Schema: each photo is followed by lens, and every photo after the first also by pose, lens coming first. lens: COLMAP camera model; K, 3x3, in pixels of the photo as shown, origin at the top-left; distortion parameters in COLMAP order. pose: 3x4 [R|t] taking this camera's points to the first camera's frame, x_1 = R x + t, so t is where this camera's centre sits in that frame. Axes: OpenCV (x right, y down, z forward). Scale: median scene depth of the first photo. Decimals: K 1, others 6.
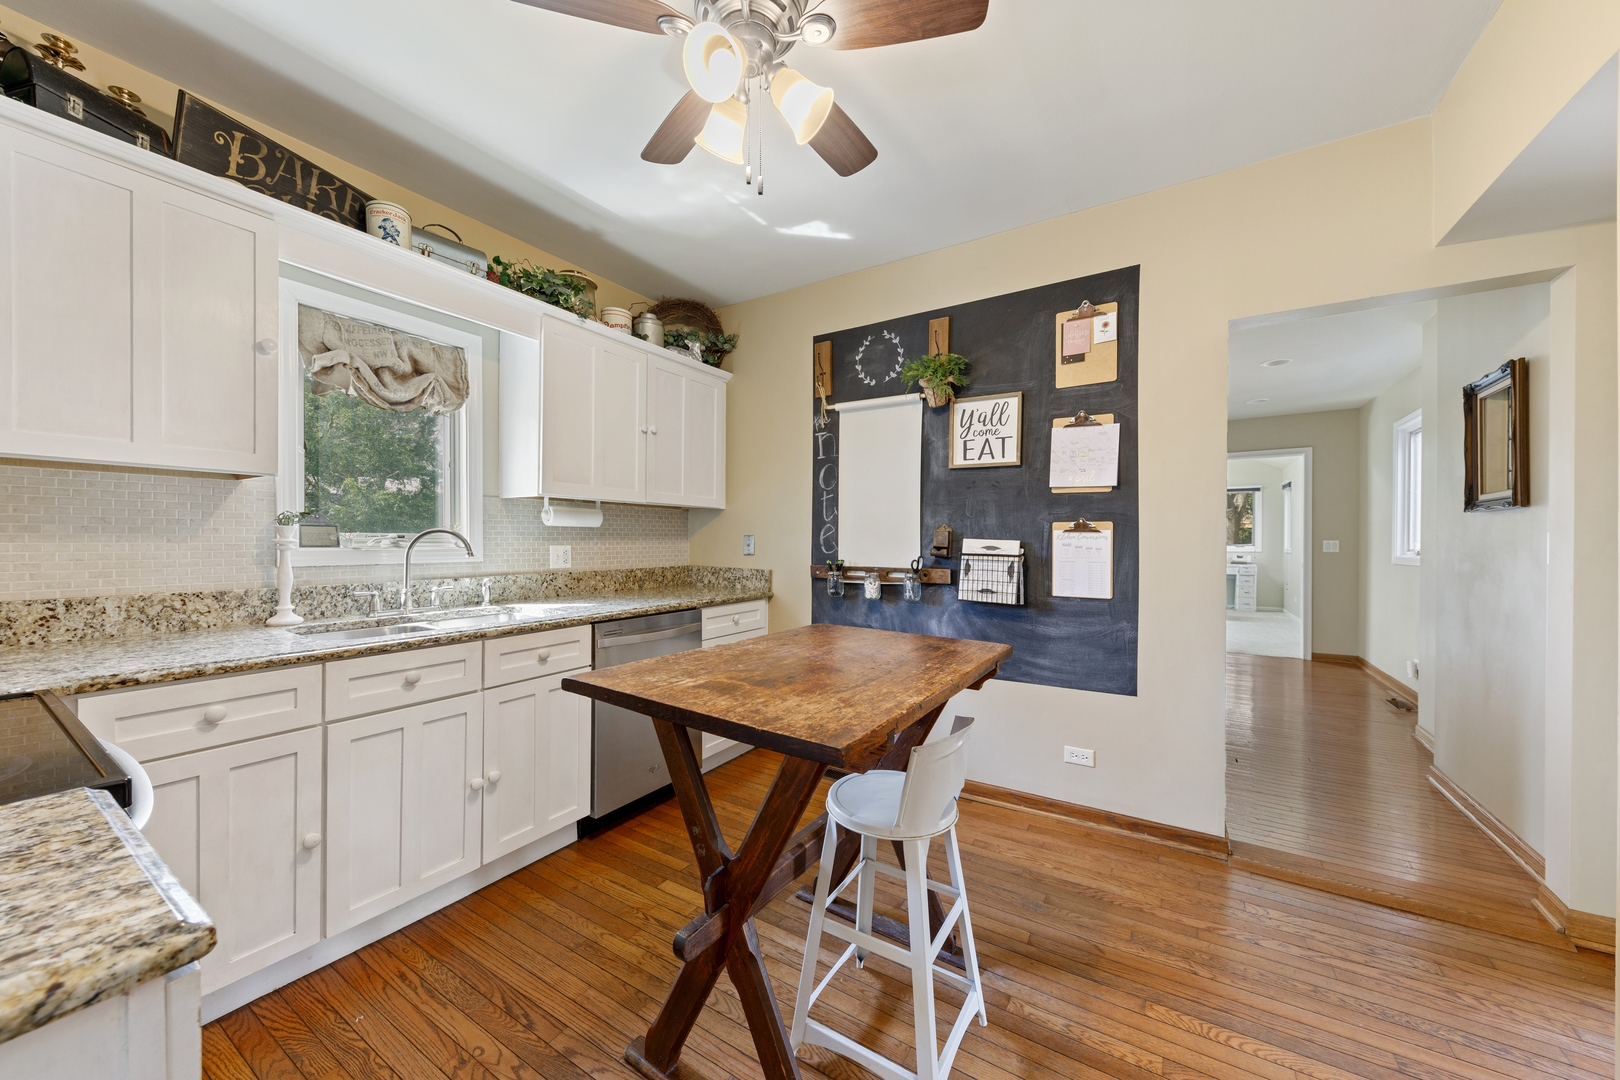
lens RADIAL K [[571.8, 0, 811.7], [0, 571.8, 541.4], [0, 0, 1]] dist [0.000220, 0.000059]
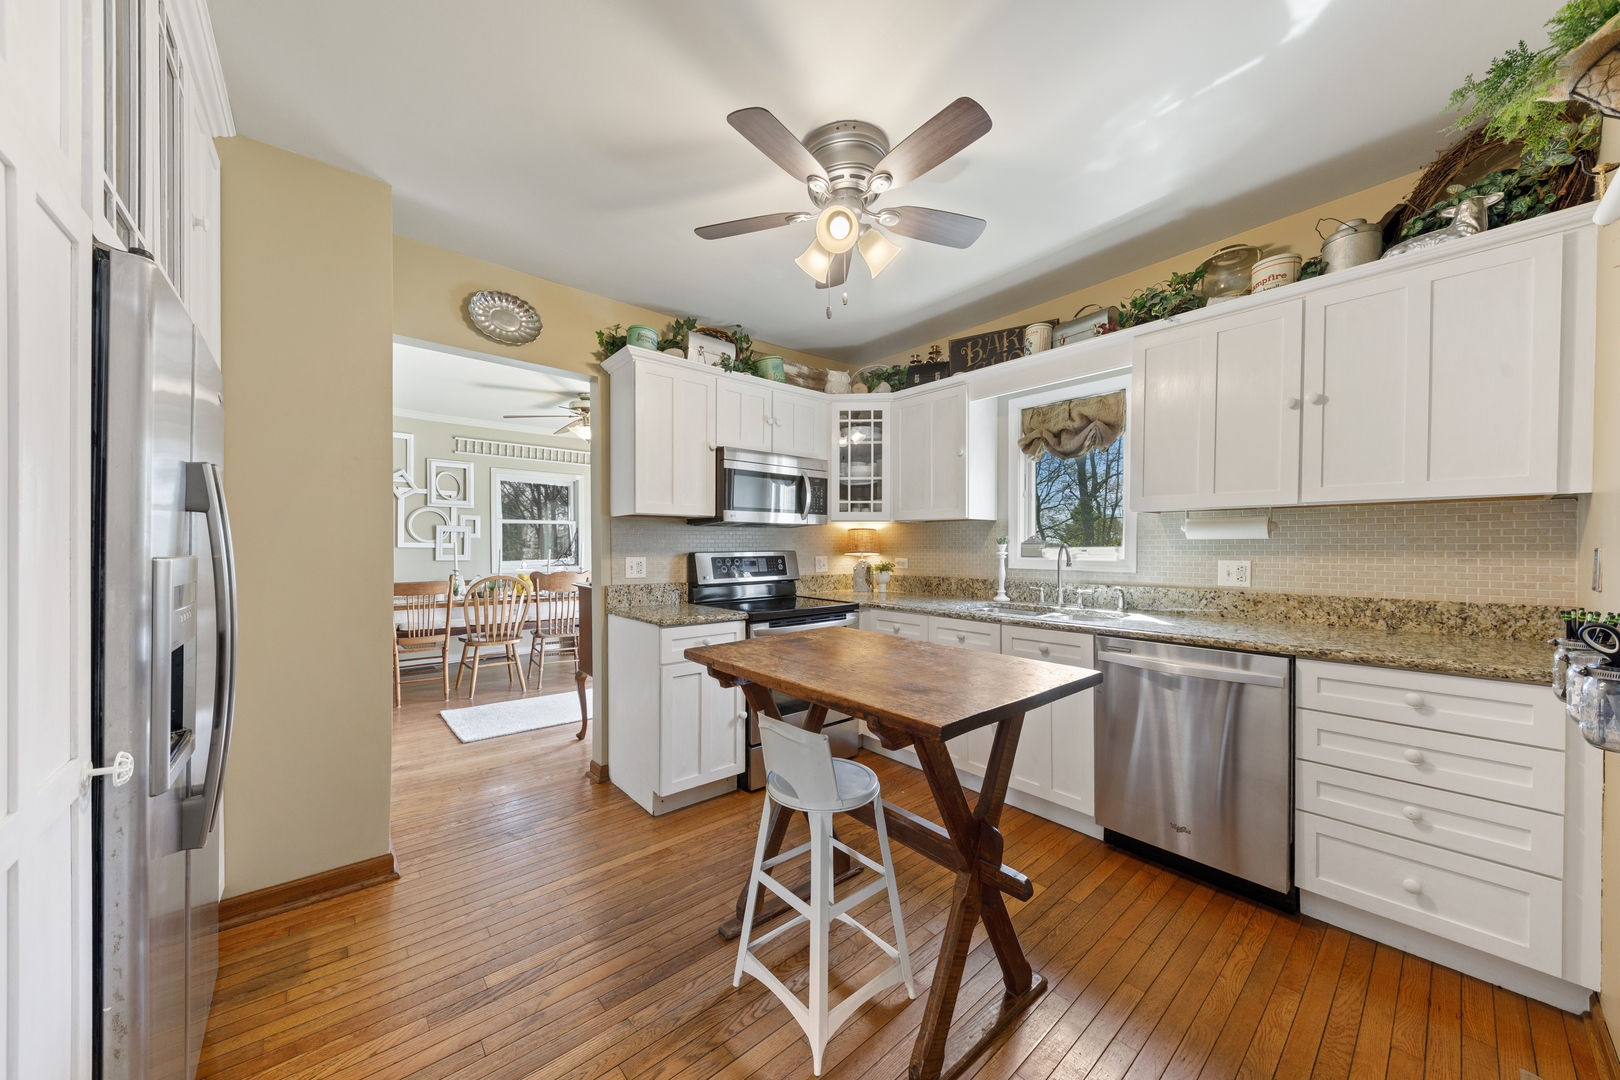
lens RADIAL K [[571.8, 0, 810.8], [0, 571.8, 546.6], [0, 0, 1]] dist [0.000220, 0.000059]
pose [[-0.299622, -0.006982, -0.954033, 0.655846], [-0.009222, 0.999948, -0.004421, -0.005193], [0.954014, 0.007473, -0.299670, 0.700959]]
